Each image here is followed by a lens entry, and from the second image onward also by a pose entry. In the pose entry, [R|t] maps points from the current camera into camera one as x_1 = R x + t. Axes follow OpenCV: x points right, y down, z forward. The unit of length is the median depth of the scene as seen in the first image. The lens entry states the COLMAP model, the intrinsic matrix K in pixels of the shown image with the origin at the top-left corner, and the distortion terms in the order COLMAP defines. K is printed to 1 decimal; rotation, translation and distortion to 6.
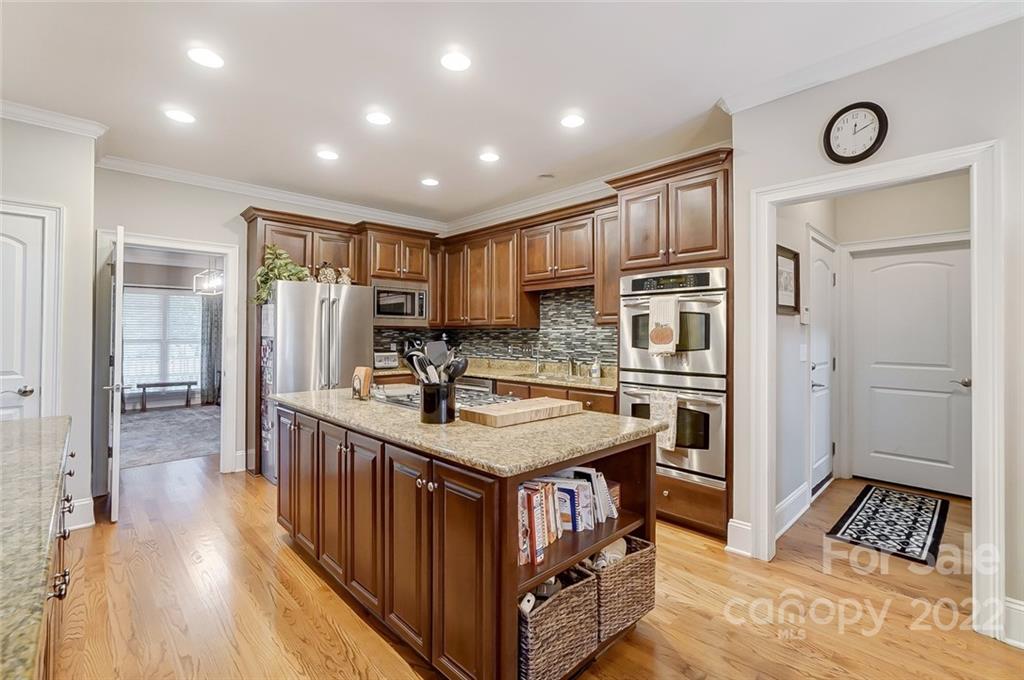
lens RADIAL K [[456.2, 0, 508.5], [0, 456.2, 333.7], [0, 0, 1]] dist [-0.010028, 0.002909]
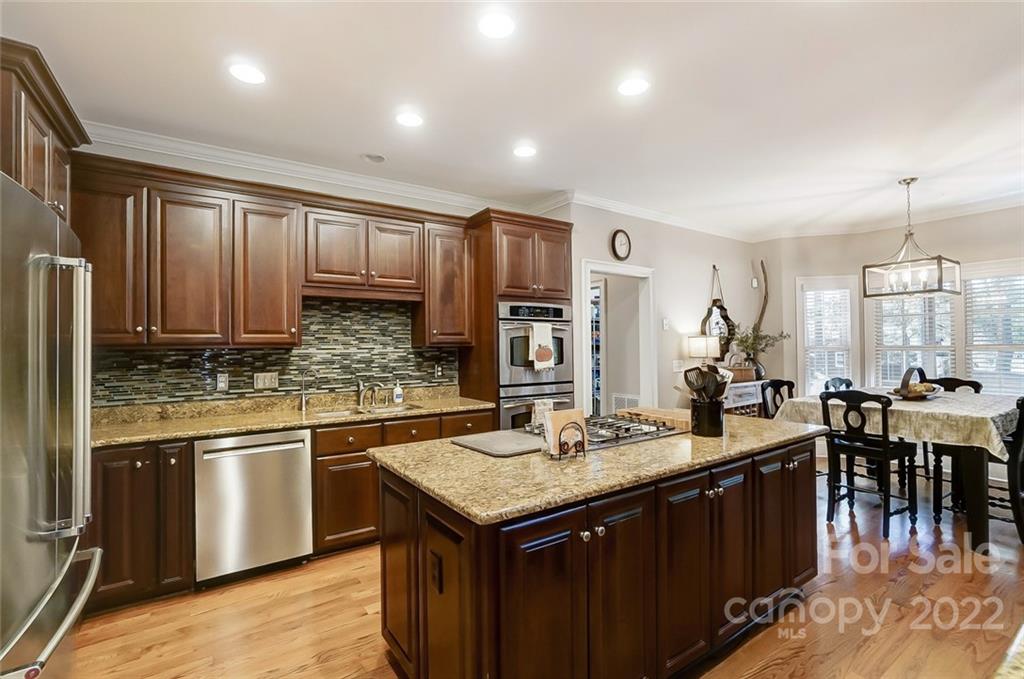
lens RADIAL K [[456.2, 0, 513.9], [0, 456.2, 340.1], [0, 0, 1]] dist [-0.010028, 0.002909]
pose [[0.157994, 0.005847, 0.987423, -0.810454], [0.006772, 0.999953, -0.007005, -0.023912], [-0.987417, 0.007794, 0.157947, 0.776648]]
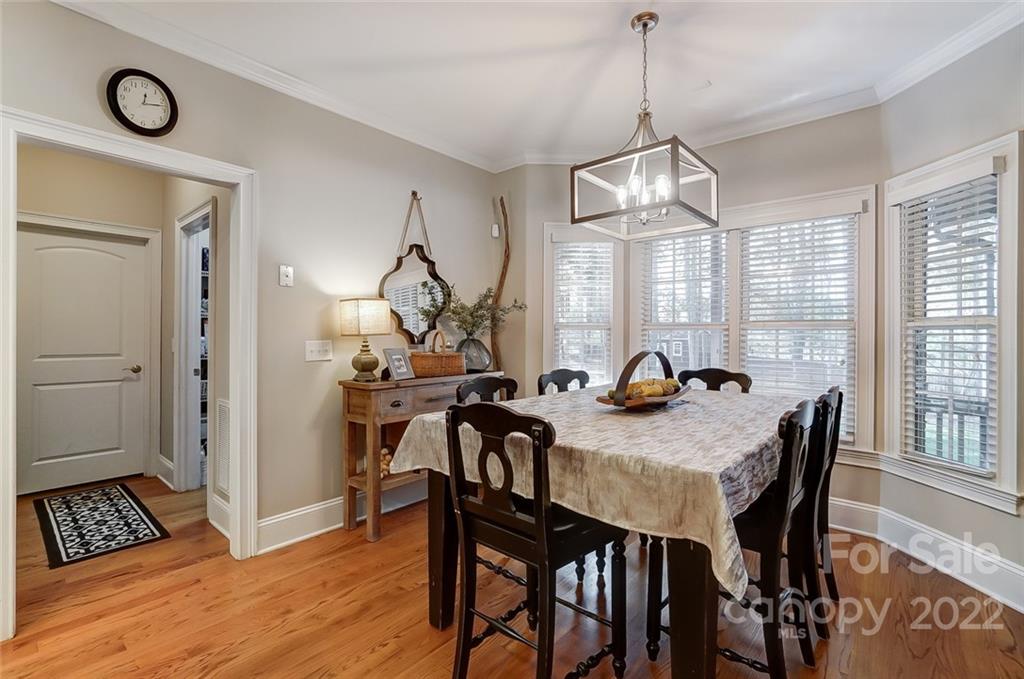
lens RADIAL K [[456.2, 0, 513.6], [0, 456.2, 338.0], [0, 0, 1]] dist [-0.010028, 0.002909]
pose [[-0.099577, -0.015357, 0.994911, -0.164219], [-0.005316, 0.999875, 0.014901, 0.013924], [-0.995016, -0.003805, -0.099646, 0.227158]]
